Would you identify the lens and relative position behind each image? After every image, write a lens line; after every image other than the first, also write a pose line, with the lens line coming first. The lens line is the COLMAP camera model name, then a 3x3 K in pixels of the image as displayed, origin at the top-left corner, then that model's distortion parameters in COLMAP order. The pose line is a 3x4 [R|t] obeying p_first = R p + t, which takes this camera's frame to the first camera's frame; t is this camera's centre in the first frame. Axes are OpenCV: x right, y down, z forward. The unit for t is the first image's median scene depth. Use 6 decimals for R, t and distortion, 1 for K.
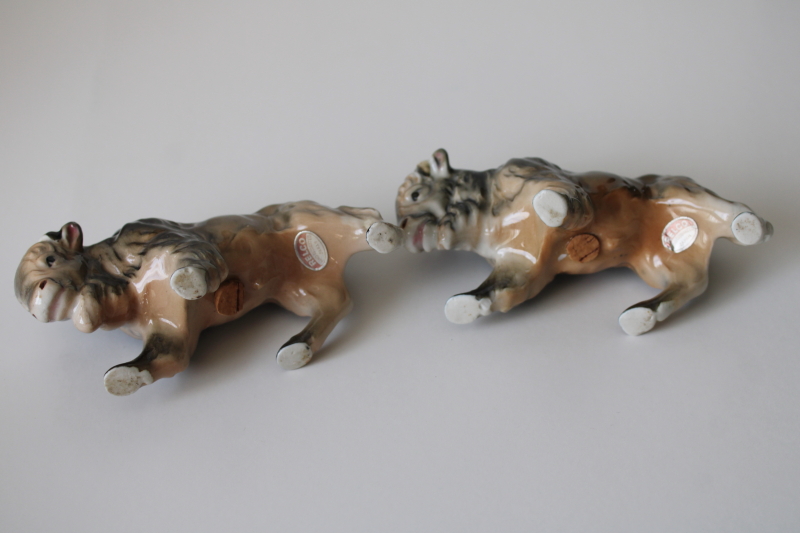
lens RADIAL K [[1197.7, 0, 418.8], [0, 1197.7, 266.5], [0, 0, 1]] dist [-0.037667, -0.016555]
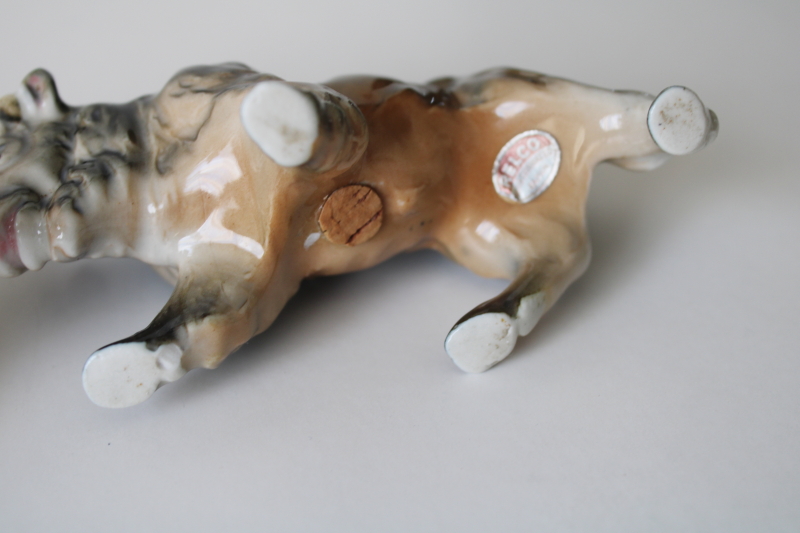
lens RADIAL K [[1197.7, 0, 418.8], [0, 1197.7, 266.5], [0, 0, 1]] dist [-0.037667, -0.016555]
pose [[0.955531, -0.138302, 0.260448, 0.031262], [0.151822, 0.987876, -0.032424, 0.026022], [-0.252806, 0.070524, 0.964943, 0.511490]]
